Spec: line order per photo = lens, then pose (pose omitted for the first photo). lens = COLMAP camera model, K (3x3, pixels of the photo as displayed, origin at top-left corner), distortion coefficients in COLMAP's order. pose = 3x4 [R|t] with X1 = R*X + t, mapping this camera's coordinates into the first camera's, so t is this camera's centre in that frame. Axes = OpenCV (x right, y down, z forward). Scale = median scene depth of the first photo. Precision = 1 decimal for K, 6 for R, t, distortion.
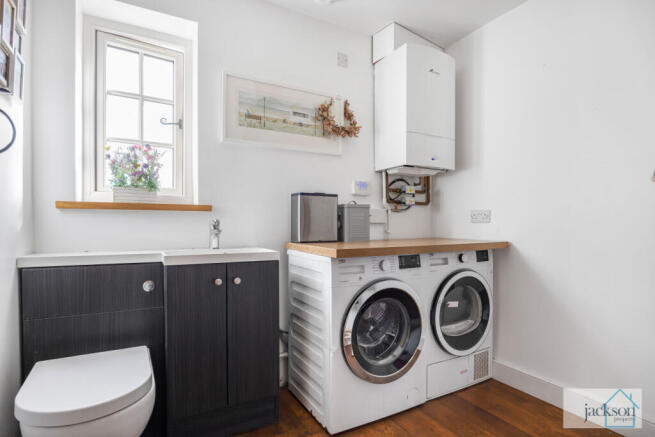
lens RADIAL K [[336.7, 0, 328.0], [0, 336.7, 219.4], [0, 0, 1]] dist [-0.004538, -0.000301]
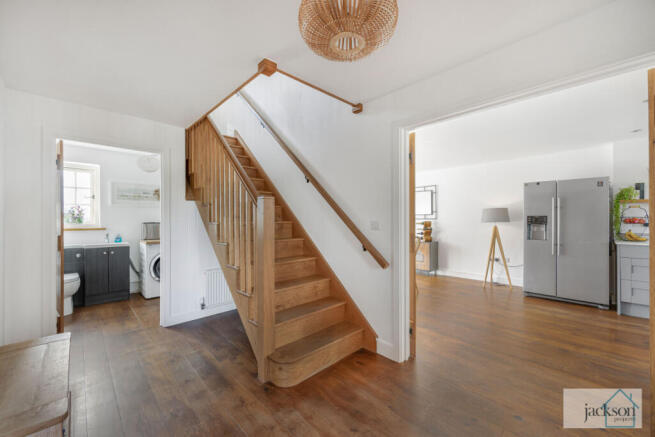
lens RADIAL K [[265.1, 0, 329.1], [0, 265.1, 219.3], [0, 0, 1]] dist [-0.000624, -0.000003]
pose [[0.966554, -0.000550, 0.256462, 0.909187], [0.001482, 0.999993, -0.003439, -0.104992], [-0.256458, 0.003704, 0.966548, -1.659374]]
